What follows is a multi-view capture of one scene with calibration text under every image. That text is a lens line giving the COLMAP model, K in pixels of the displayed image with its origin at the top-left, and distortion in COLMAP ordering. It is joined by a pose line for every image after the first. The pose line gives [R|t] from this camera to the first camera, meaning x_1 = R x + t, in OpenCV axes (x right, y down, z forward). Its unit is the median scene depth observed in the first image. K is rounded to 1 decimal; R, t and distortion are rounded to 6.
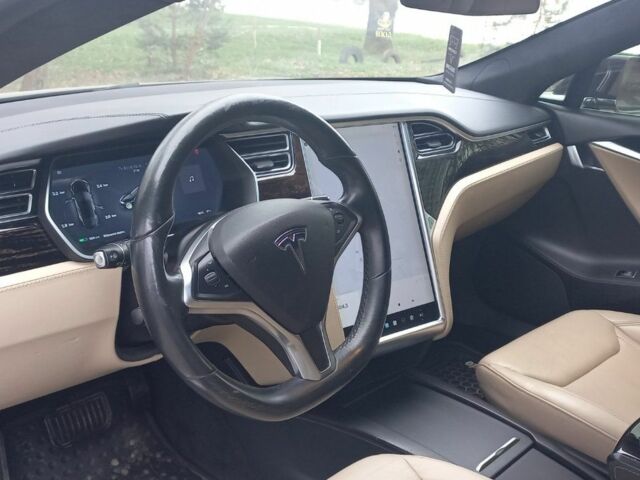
lens RADIAL K [[749.4, 0, 327.6], [0, 749.4, 240.5], [0, 0, 1]] dist [0.084778, -0.047021]
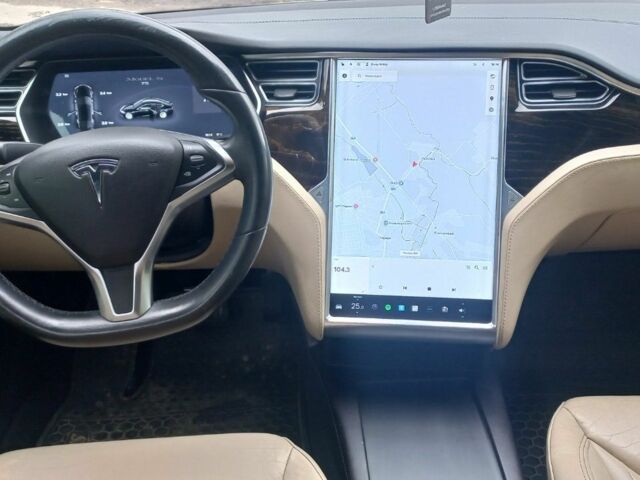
lens RADIAL K [[749.4, 0, 327.6], [0, 749.4, 240.5], [0, 0, 1]] dist [0.084778, -0.047021]
pose [[0.711783, 0.241172, -0.659697, 0.582434], [-0.170746, 0.970443, 0.170547, -0.090863], [0.681330, -0.008752, 0.731924, 0.364442]]
